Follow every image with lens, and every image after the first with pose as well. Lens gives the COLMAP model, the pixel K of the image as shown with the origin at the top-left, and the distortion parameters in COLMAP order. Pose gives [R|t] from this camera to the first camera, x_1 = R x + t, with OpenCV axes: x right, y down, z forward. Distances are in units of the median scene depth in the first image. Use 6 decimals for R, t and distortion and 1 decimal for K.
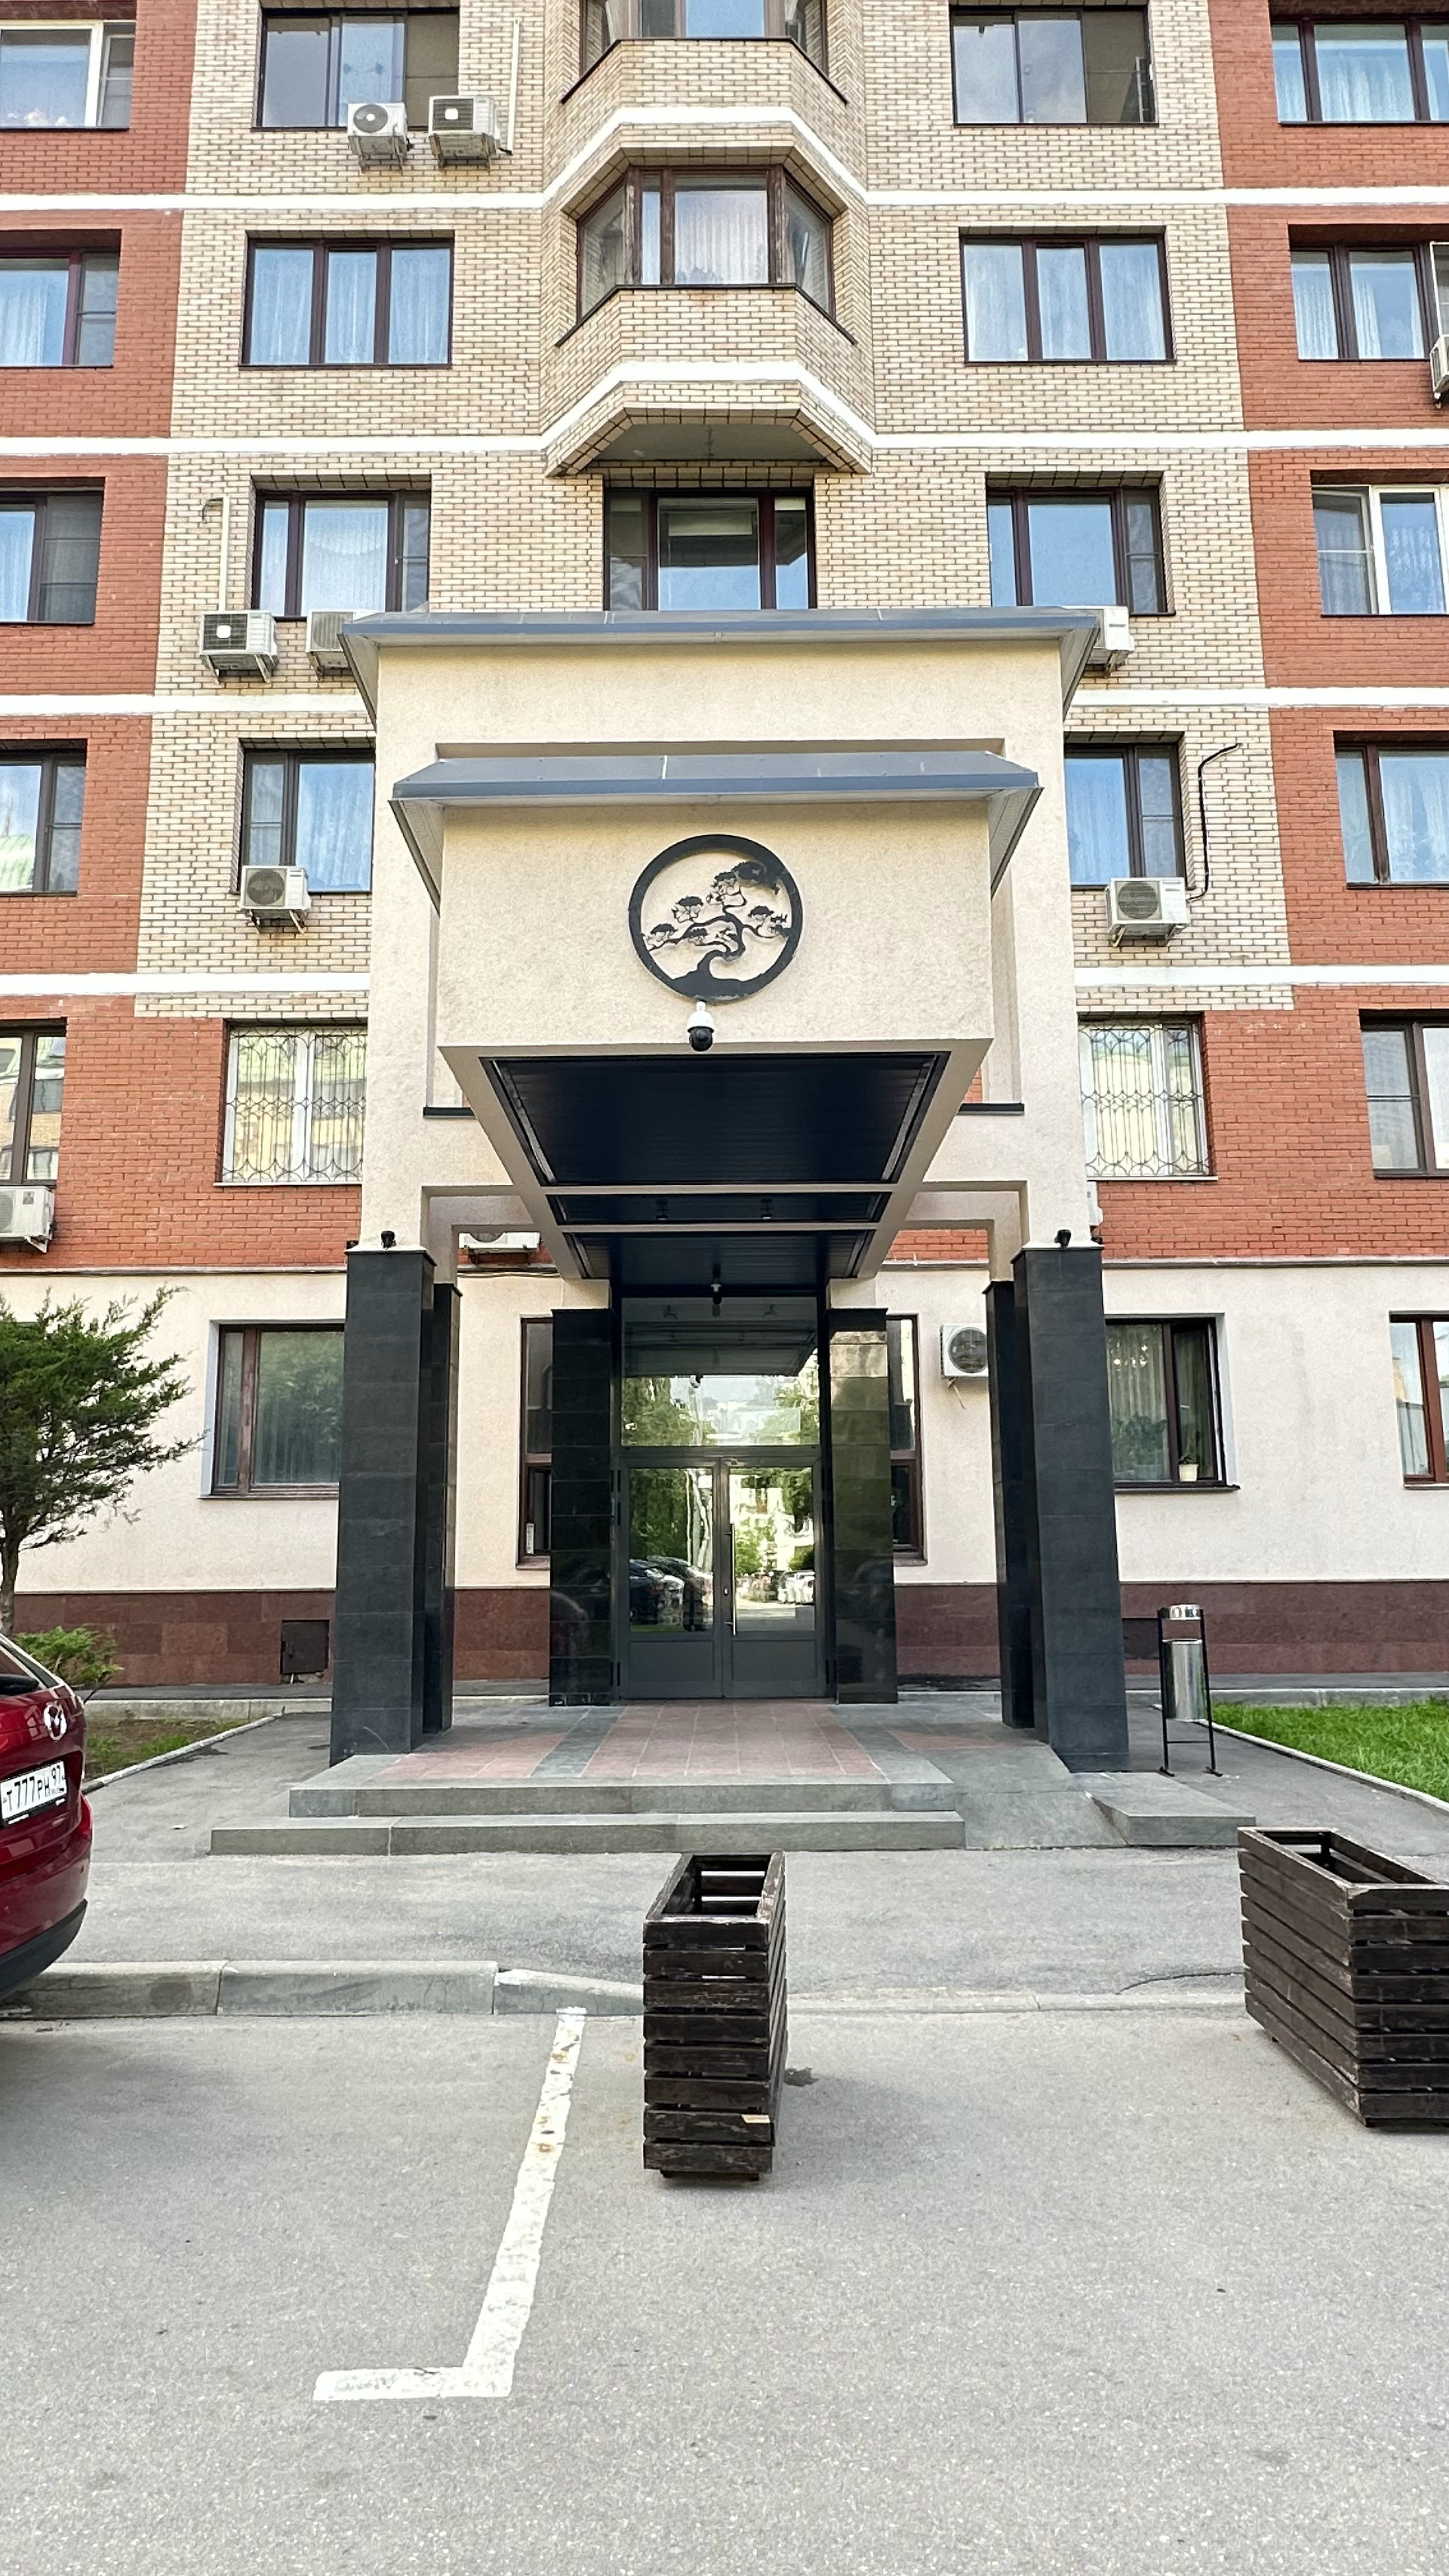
lens RADIAL K [[1544.3, 0, 725.0], [0, 1544.3, 1281.4], [0, 0, 1]] dist [0.003416, 0.003700]
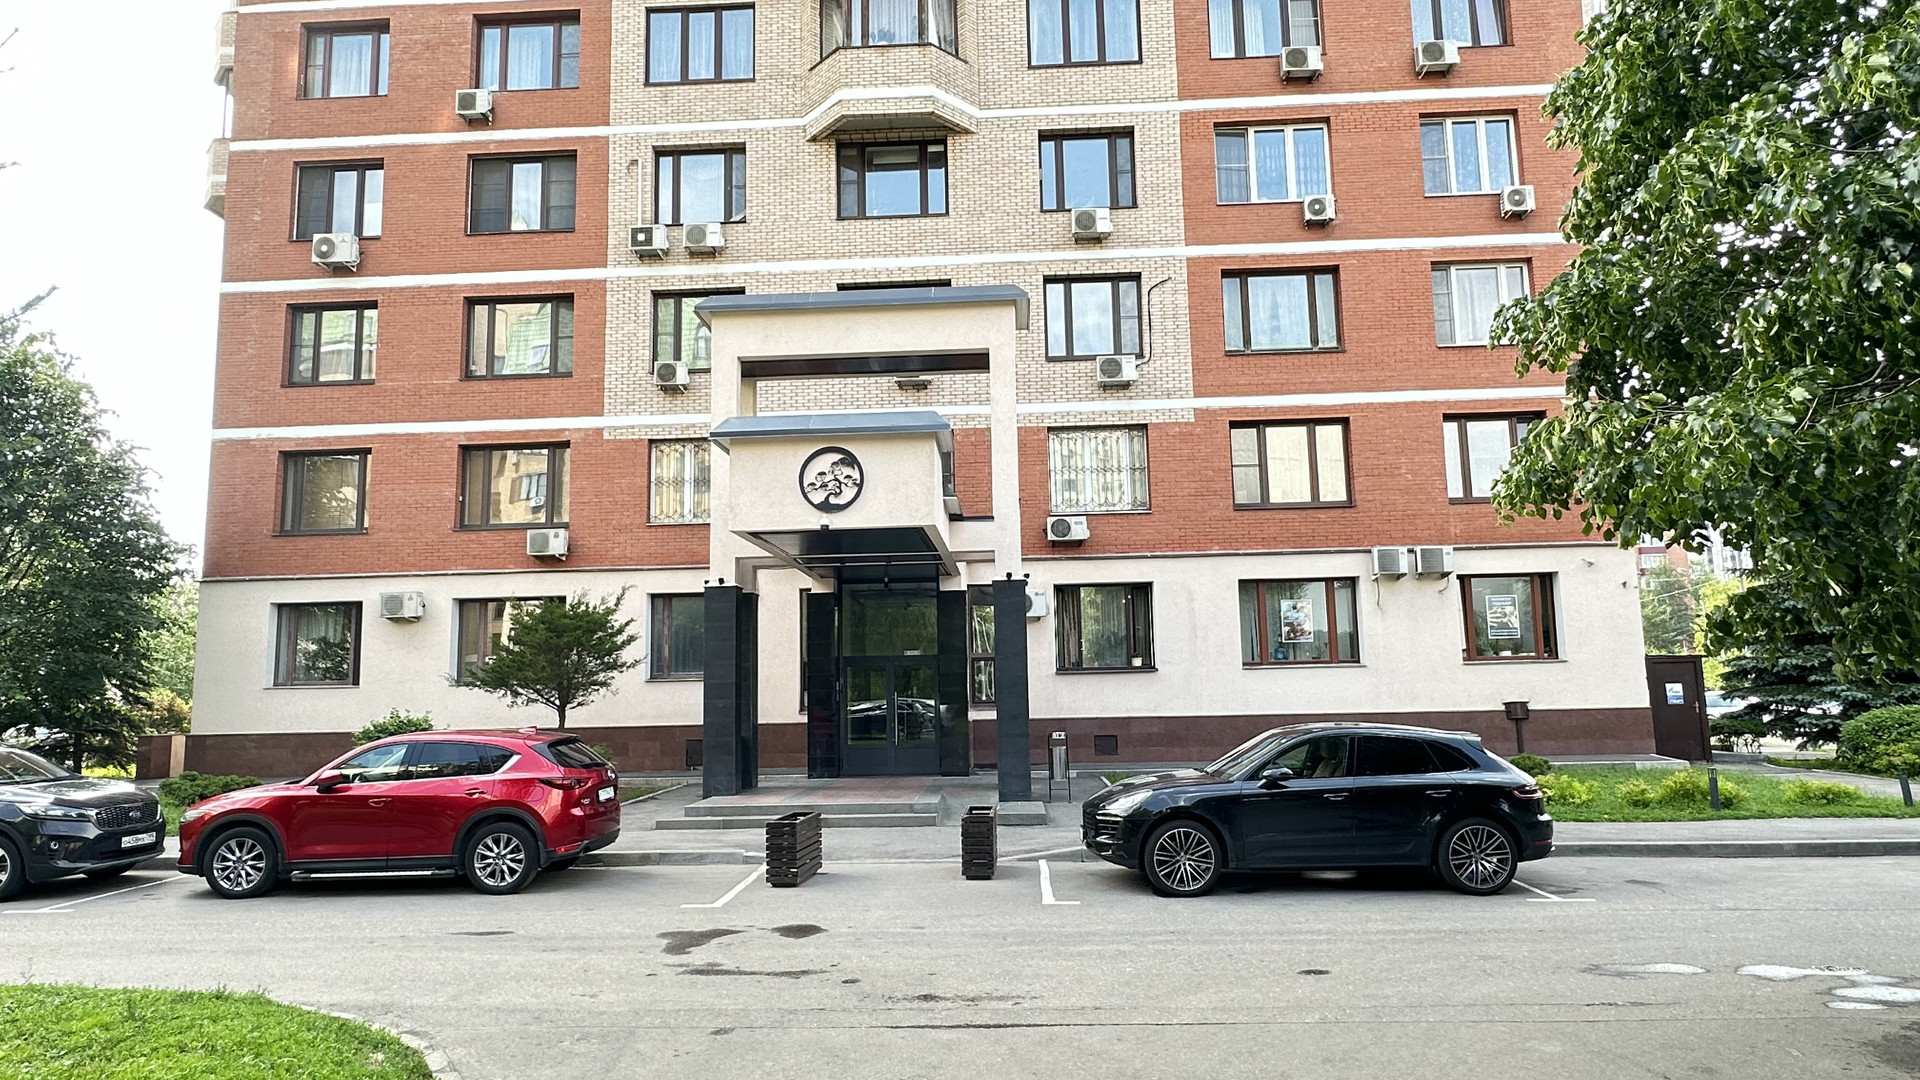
lens RADIAL K [[1151.1, 0, 961.3], [0, 1151.1, 542.0], [0, 0, 1]] dist [0.003416, 0.003700]
pose [[0.998526, -0.016901, -0.051574, 0.147399], [0.019646, 0.998391, 0.053196, -0.106800], [0.050592, -0.054131, 0.997251, -0.449362]]
